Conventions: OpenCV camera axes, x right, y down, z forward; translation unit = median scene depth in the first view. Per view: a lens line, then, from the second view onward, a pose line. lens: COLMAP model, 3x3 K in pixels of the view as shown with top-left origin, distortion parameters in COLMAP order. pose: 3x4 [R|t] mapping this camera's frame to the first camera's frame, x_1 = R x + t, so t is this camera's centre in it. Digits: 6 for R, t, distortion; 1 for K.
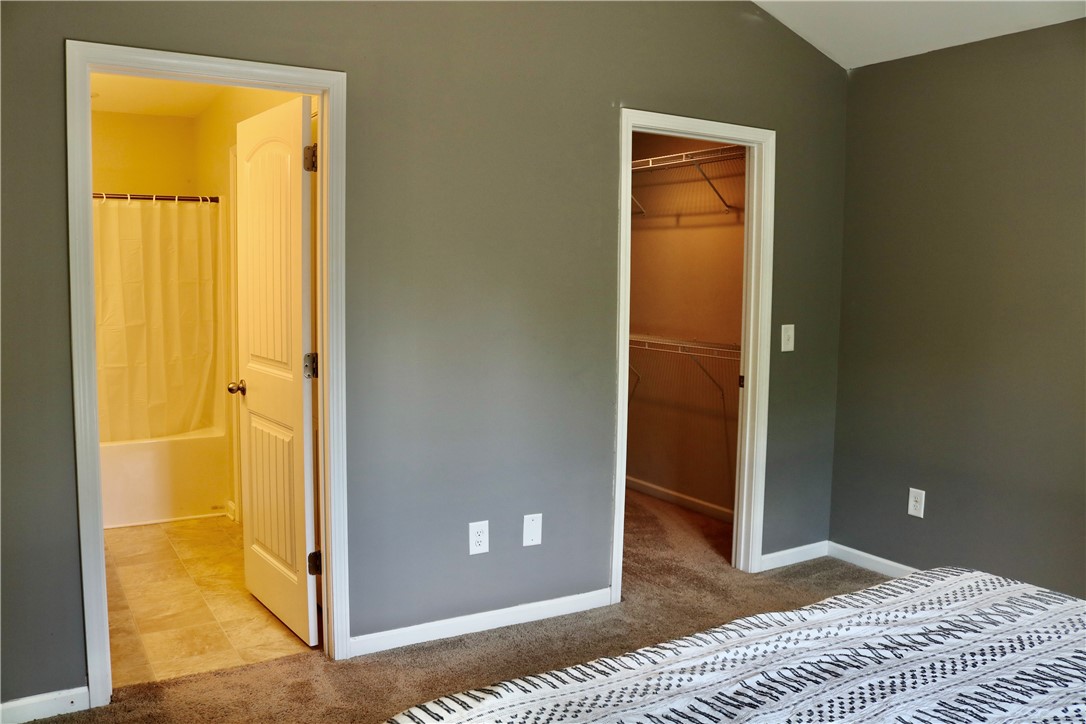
lens RADIAL K [[899.3, 0, 544.1], [0, 899.3, 361.4], [0, 0, 1]] dist [-0.158385, 0.128272]
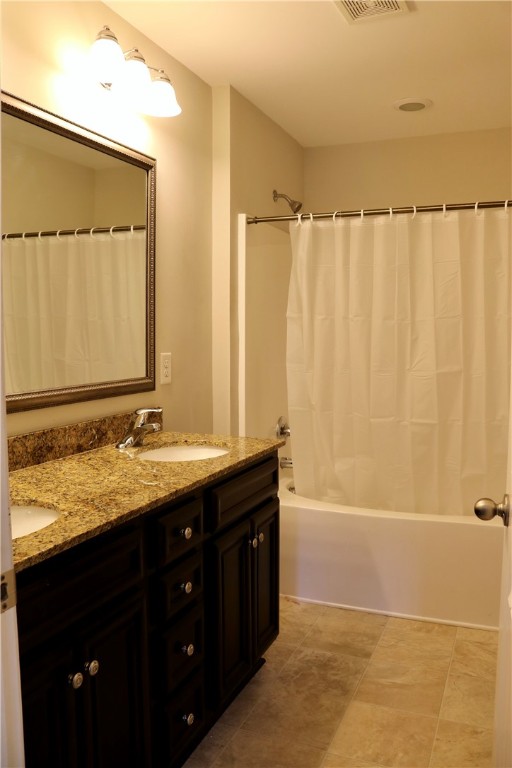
lens RADIAL K [[635.9, 0, 260.1], [0, 635.9, 384.0], [0, 0, 1]] dist [-0.158385, 0.128272]
pose [[0.586943, 0.049075, -0.808139, -0.113885], [-0.059809, 0.998062, 0.017170, -0.030363], [0.807416, 0.038257, 0.588741, 0.535810]]
